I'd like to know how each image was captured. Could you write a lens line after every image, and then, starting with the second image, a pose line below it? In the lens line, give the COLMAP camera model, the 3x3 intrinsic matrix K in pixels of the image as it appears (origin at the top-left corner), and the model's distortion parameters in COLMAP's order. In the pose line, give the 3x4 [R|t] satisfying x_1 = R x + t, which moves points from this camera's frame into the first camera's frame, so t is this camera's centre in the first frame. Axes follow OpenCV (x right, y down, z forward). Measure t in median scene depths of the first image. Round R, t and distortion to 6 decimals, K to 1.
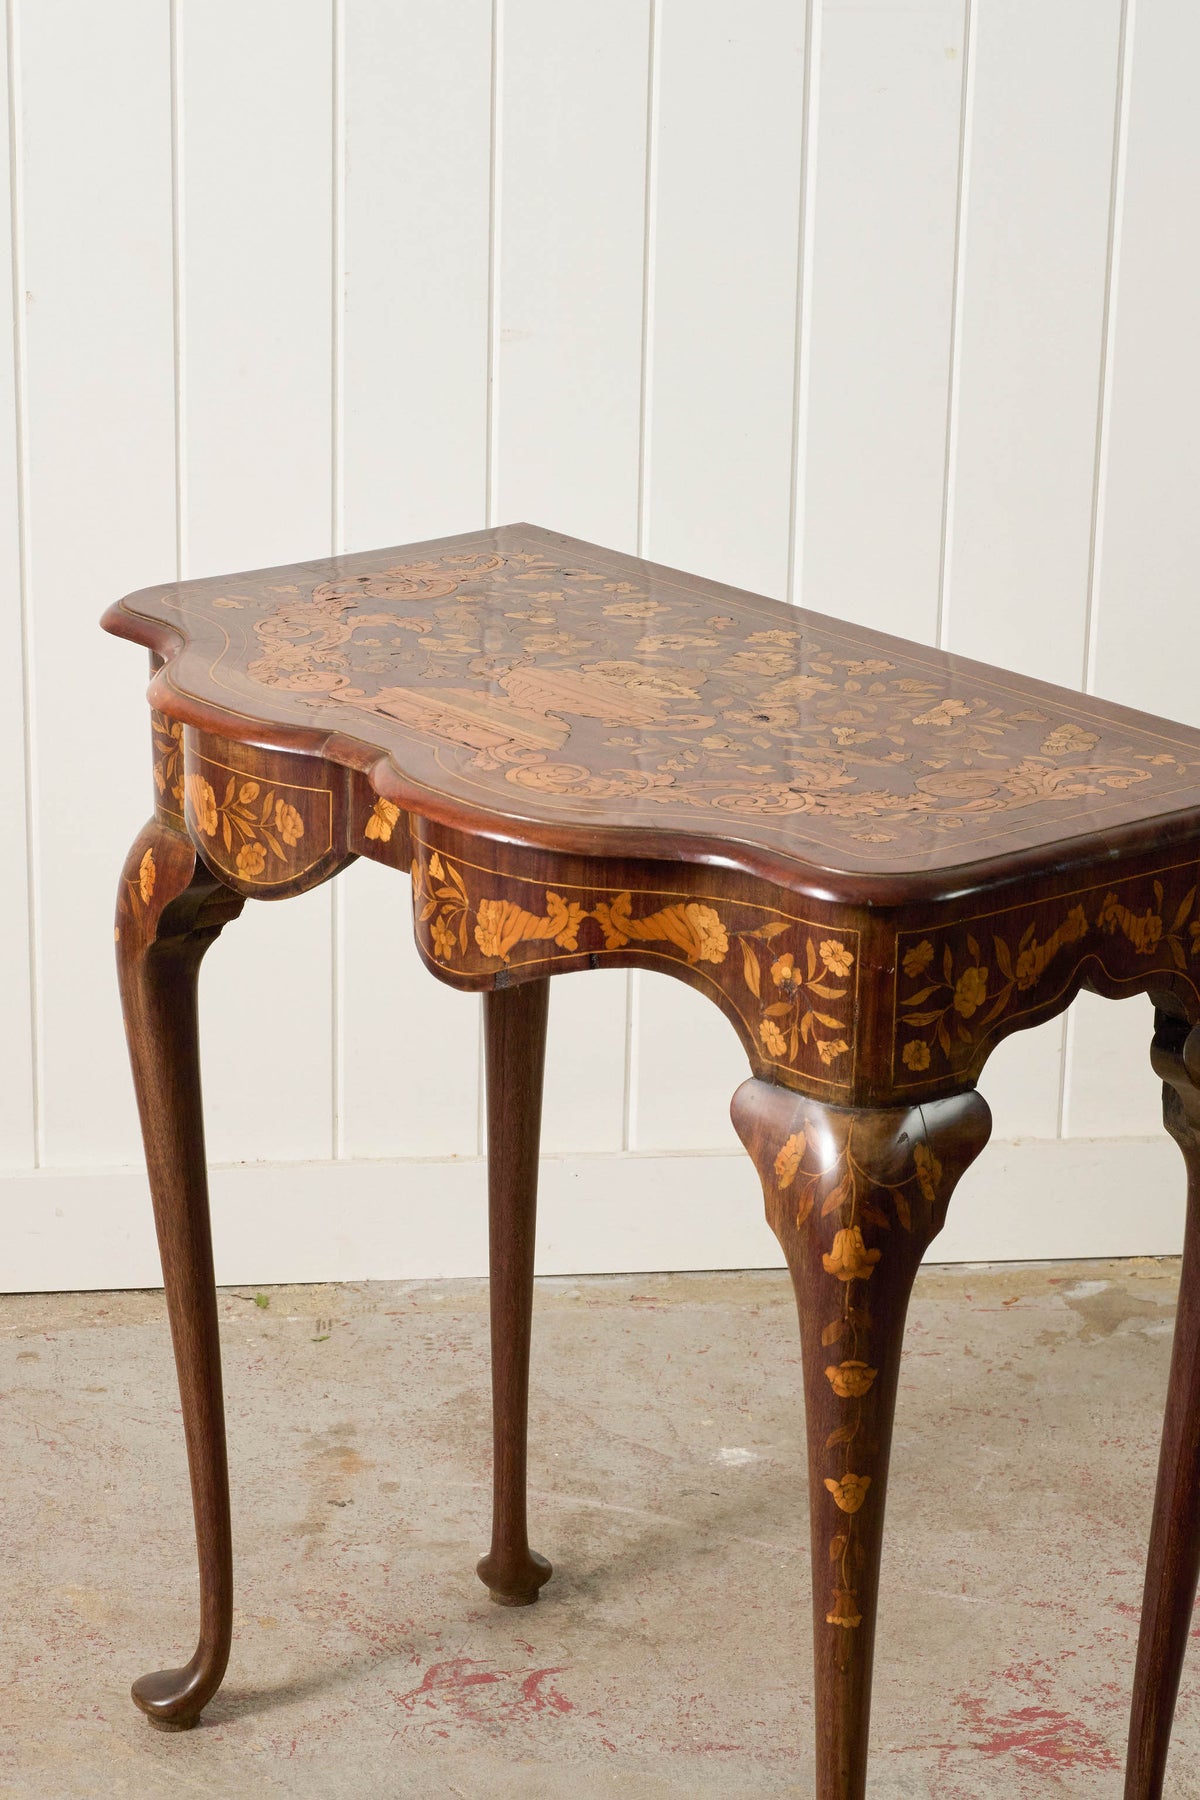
lens RADIAL K [[4471.0, 0, 600.0], [0, 4471.0, 900.0], [0, 0, 1]] dist [0.013181, 0.106361]
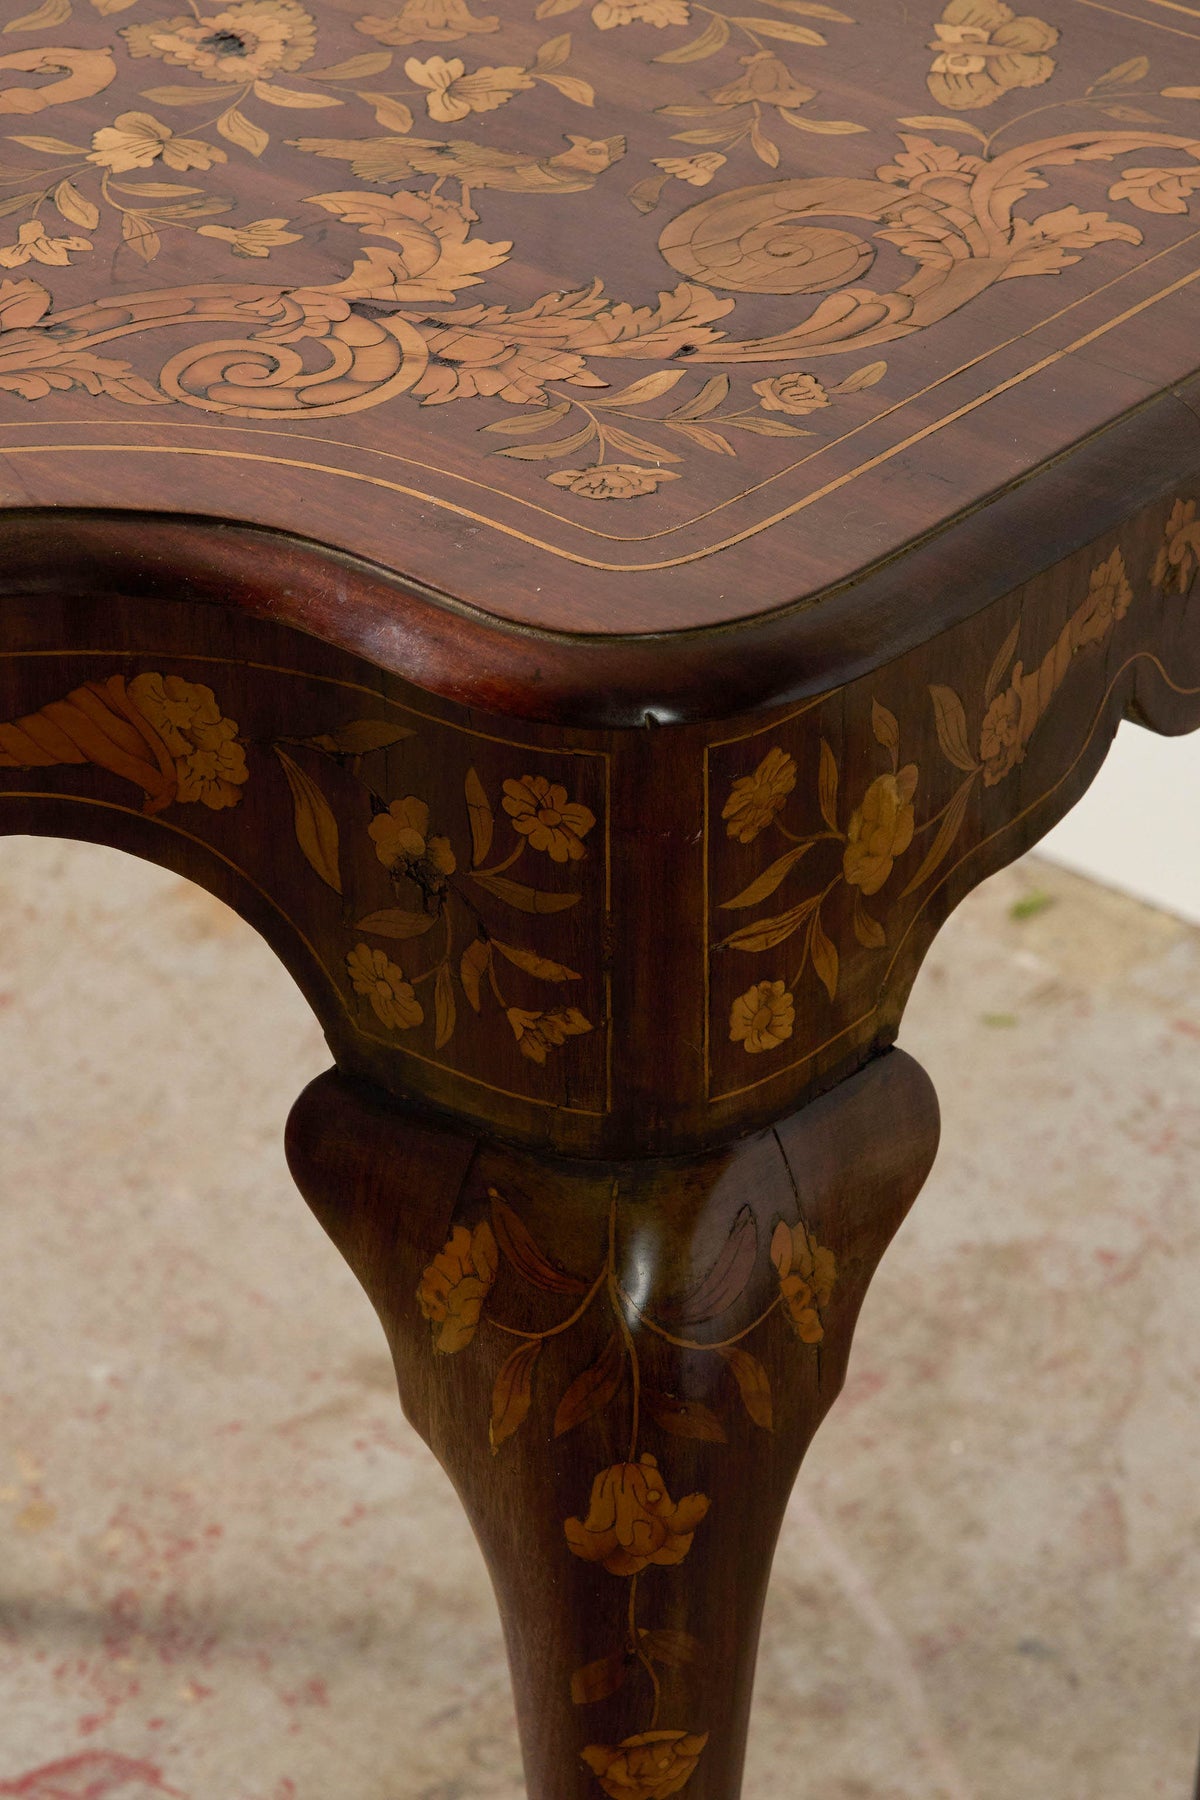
lens RADIAL K [[5344.9, 0, 600.0], [0, 5344.9, 900.0], [0, 0, 1]] dist [0.052403, 0.258245]
pose [[0.984524, -0.113995, 0.133107, -0.004105], [0.076683, 0.963178, 0.257698, -0.095446], [-0.157582, -0.243502, 0.957013, 0.552416]]
